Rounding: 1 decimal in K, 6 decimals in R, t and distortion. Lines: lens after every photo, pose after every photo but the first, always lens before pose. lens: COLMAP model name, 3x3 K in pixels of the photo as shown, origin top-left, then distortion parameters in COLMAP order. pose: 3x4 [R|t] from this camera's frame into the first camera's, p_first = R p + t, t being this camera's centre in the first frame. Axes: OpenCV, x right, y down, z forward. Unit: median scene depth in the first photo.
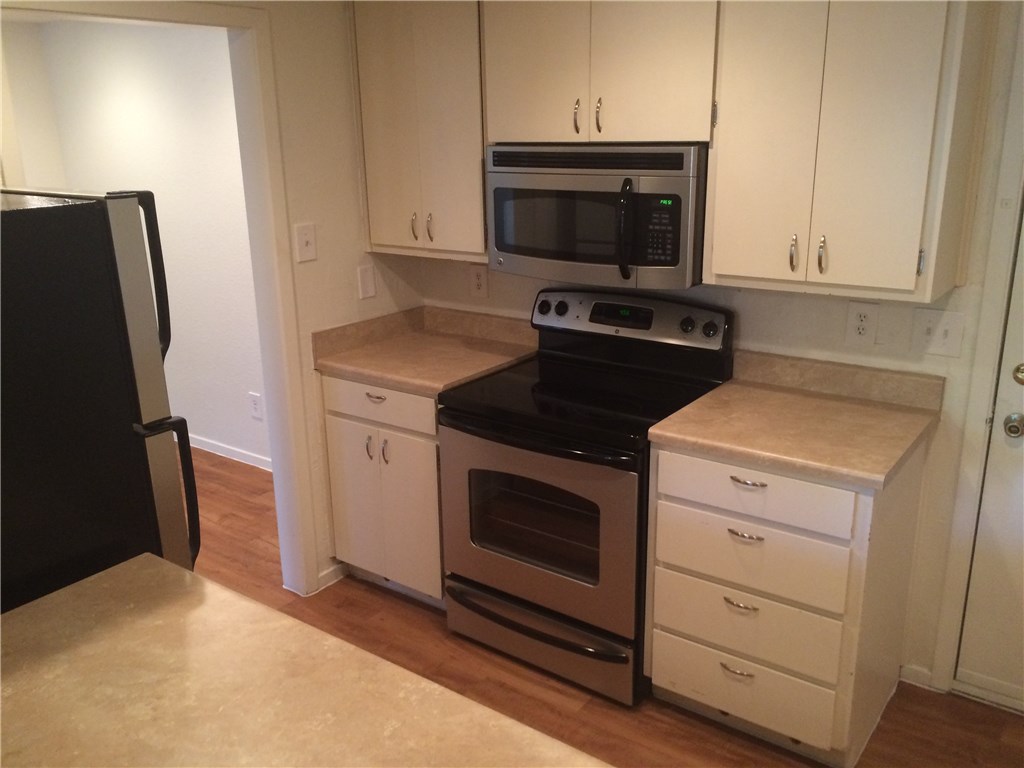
lens RADIAL K [[885.9, 0, 512.0], [0, 885.9, 384.0], [0, 0, 1]] dist [0.115893, 0.000318]
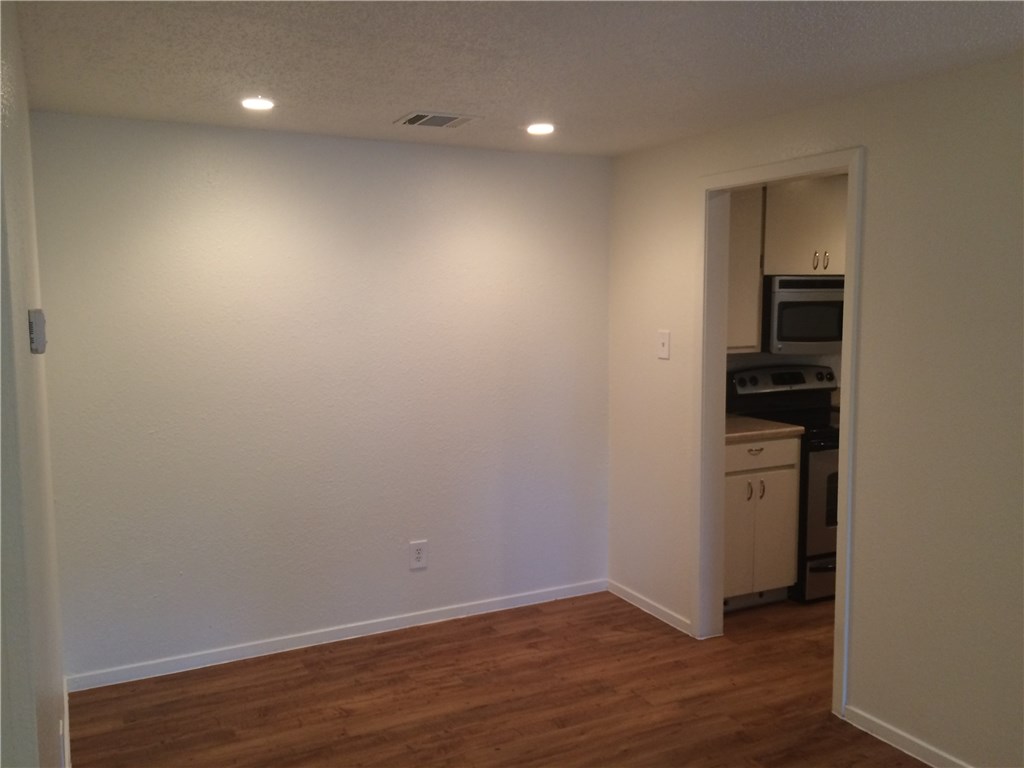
lens RADIAL K [[885.9, 0, 512.0], [0, 885.9, 384.0], [0, 0, 1]] dist [0.115893, 0.000318]
pose [[0.443882, -0.074519, 0.892981, -1.530948], [0.253860, 0.966167, -0.045563, -0.116223], [-0.859374, 0.246917, 0.447782, 0.668449]]
